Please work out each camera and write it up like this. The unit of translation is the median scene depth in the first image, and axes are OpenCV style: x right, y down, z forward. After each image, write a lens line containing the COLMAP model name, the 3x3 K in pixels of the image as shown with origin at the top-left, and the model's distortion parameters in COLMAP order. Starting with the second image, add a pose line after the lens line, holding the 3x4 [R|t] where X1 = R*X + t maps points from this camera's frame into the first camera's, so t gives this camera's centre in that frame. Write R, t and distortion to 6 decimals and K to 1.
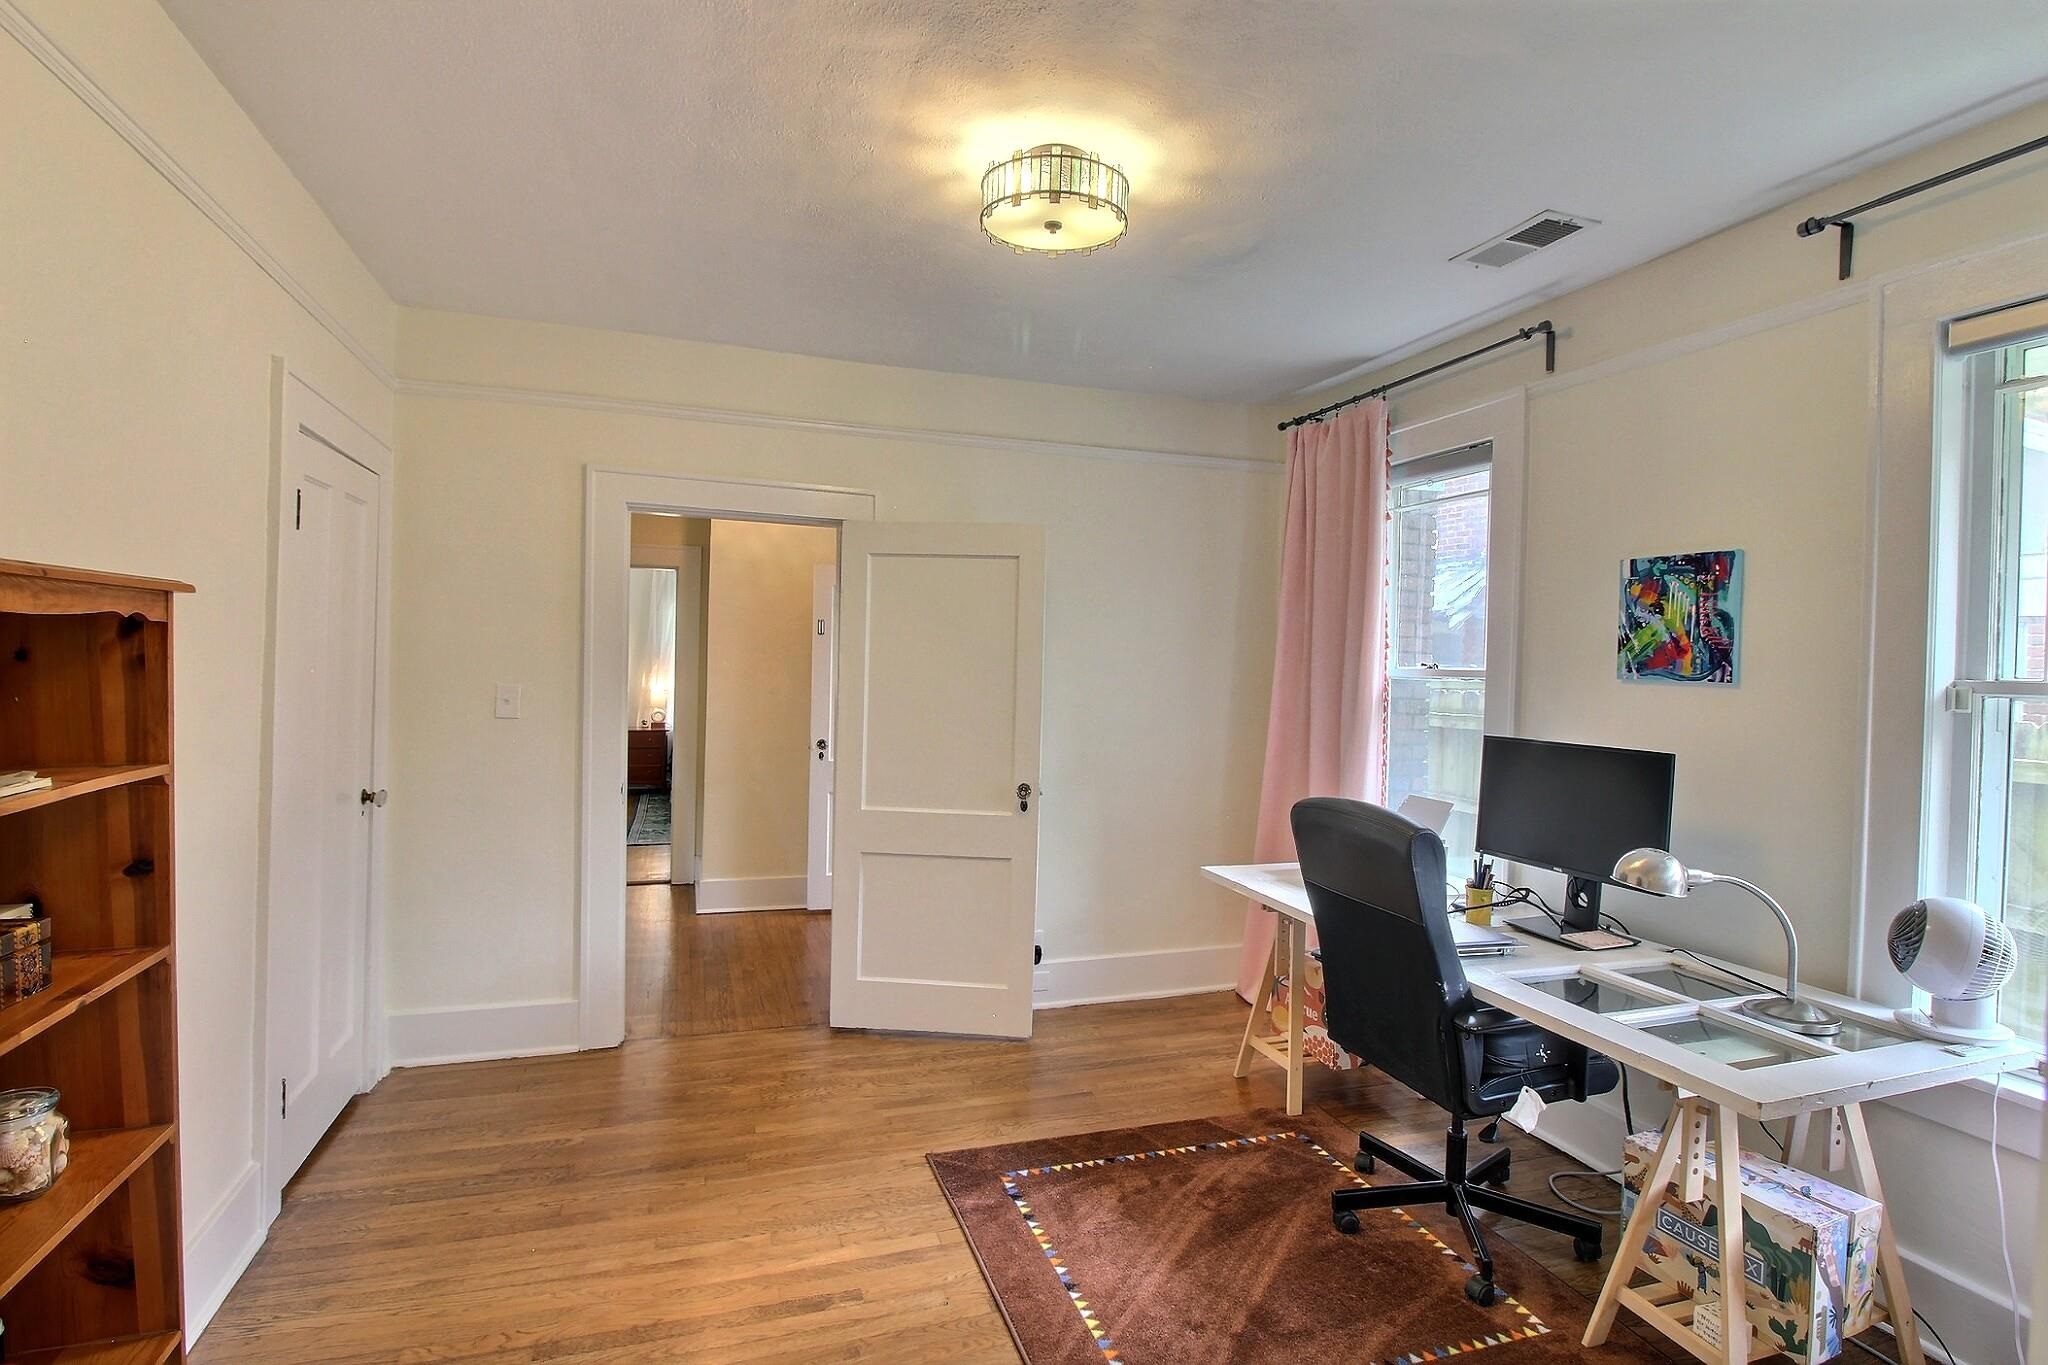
lens RADIAL K [[945.5, 0, 1019.2], [0, 945.5, 672.6], [0, 0, 1]] dist [0.000237, -0.012909]
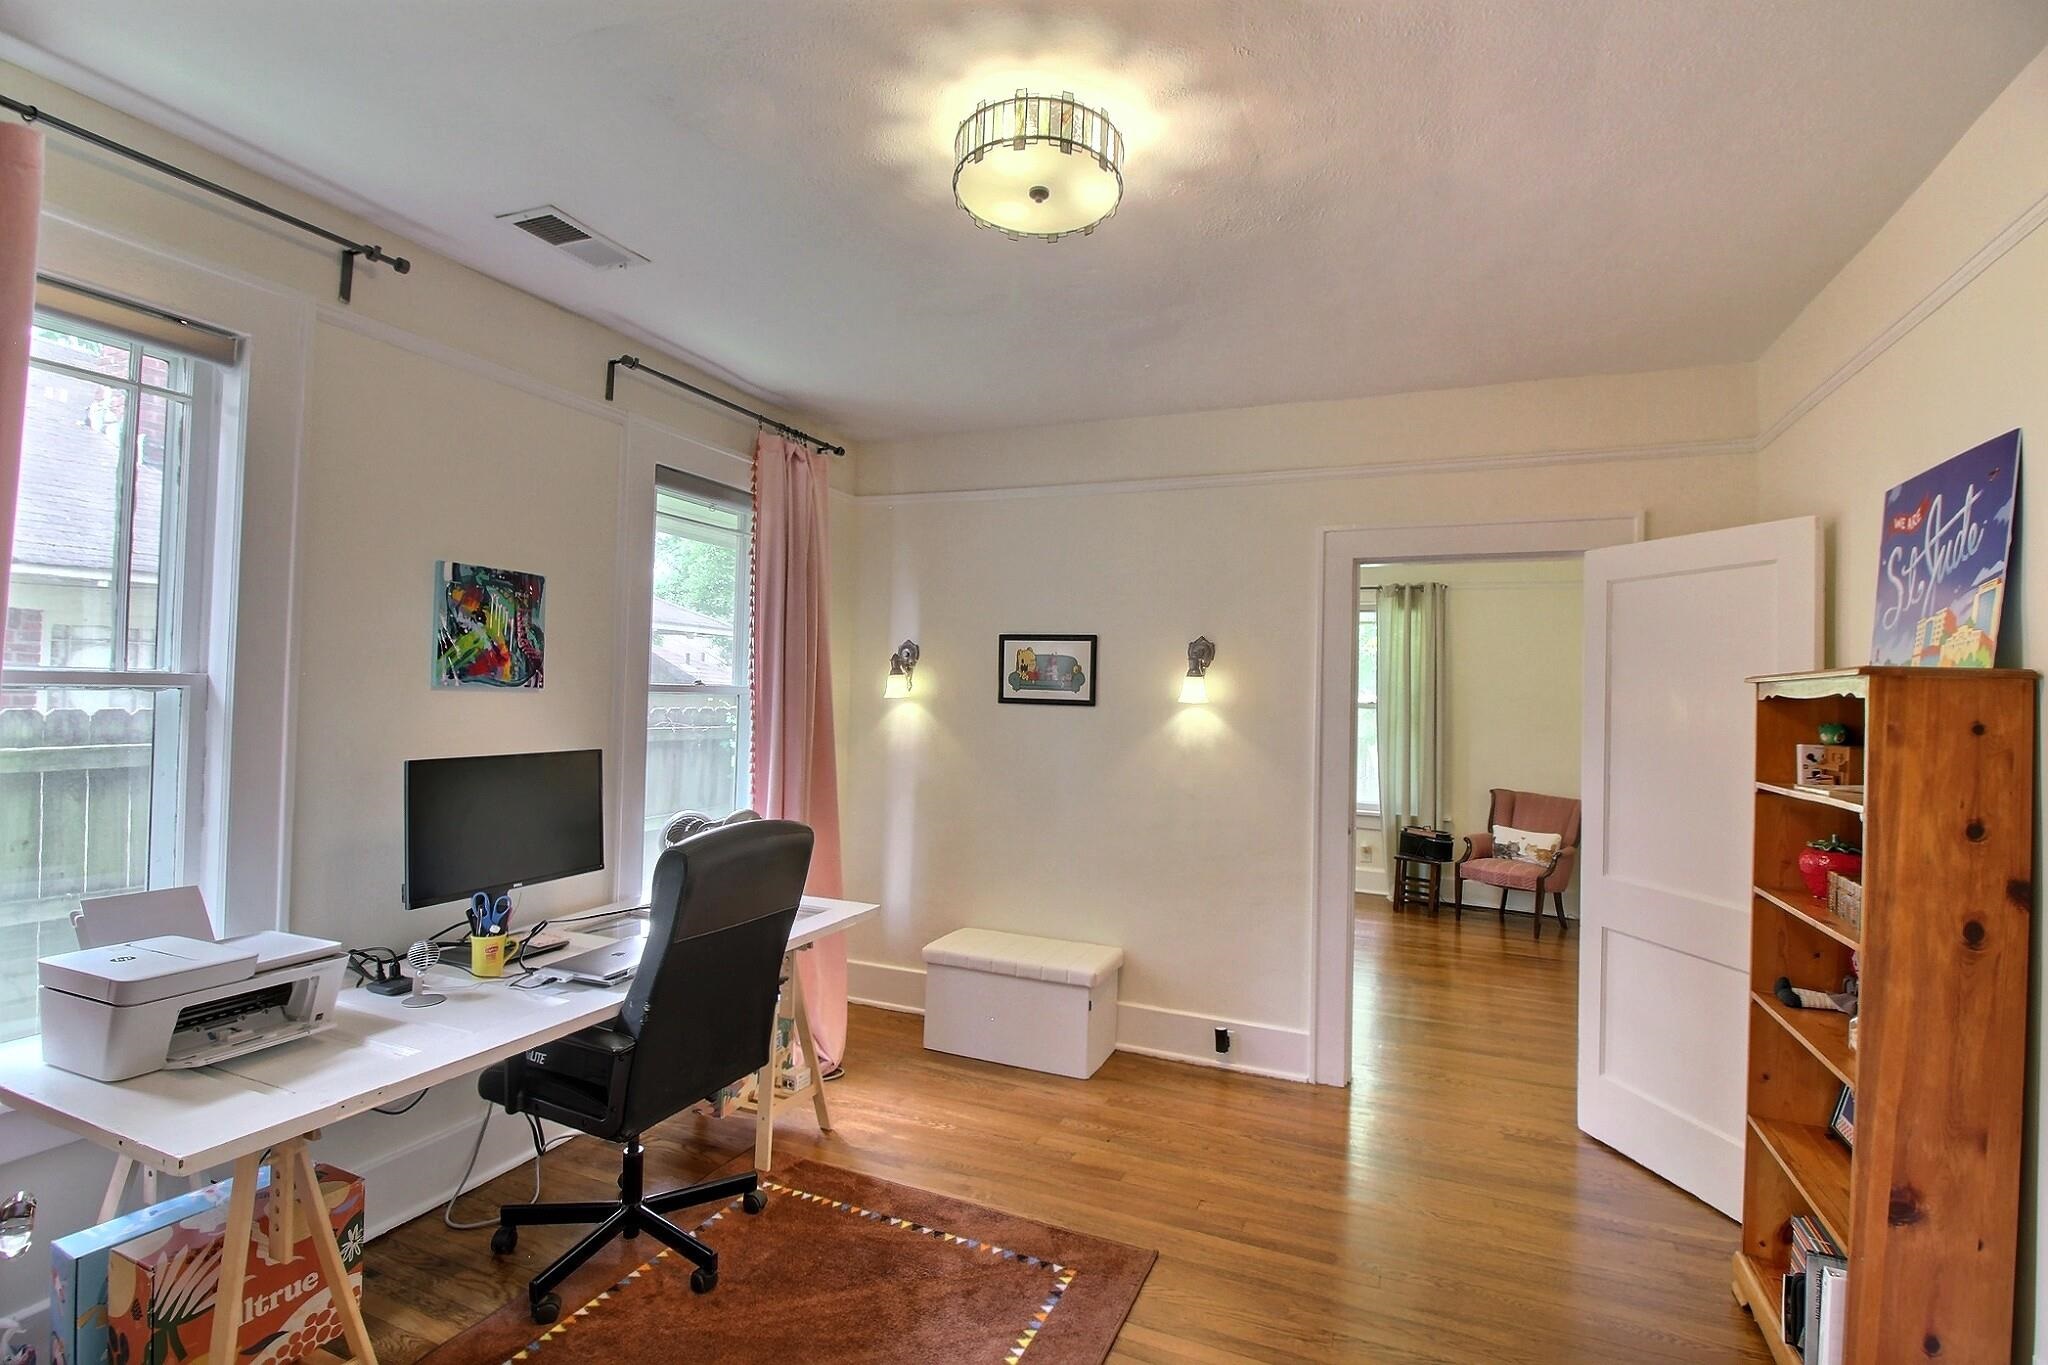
lens RADIAL K [[945.5, 0, 1019.2], [0, 945.5, 672.6], [0, 0, 1]] dist [0.000237, -0.012909]
pose [[-0.730988, -0.029572, 0.681749, -0.464230], [-0.034489, 0.999385, 0.006370, -0.034354], [-0.681518, -0.018857, -0.731558, 1.366835]]
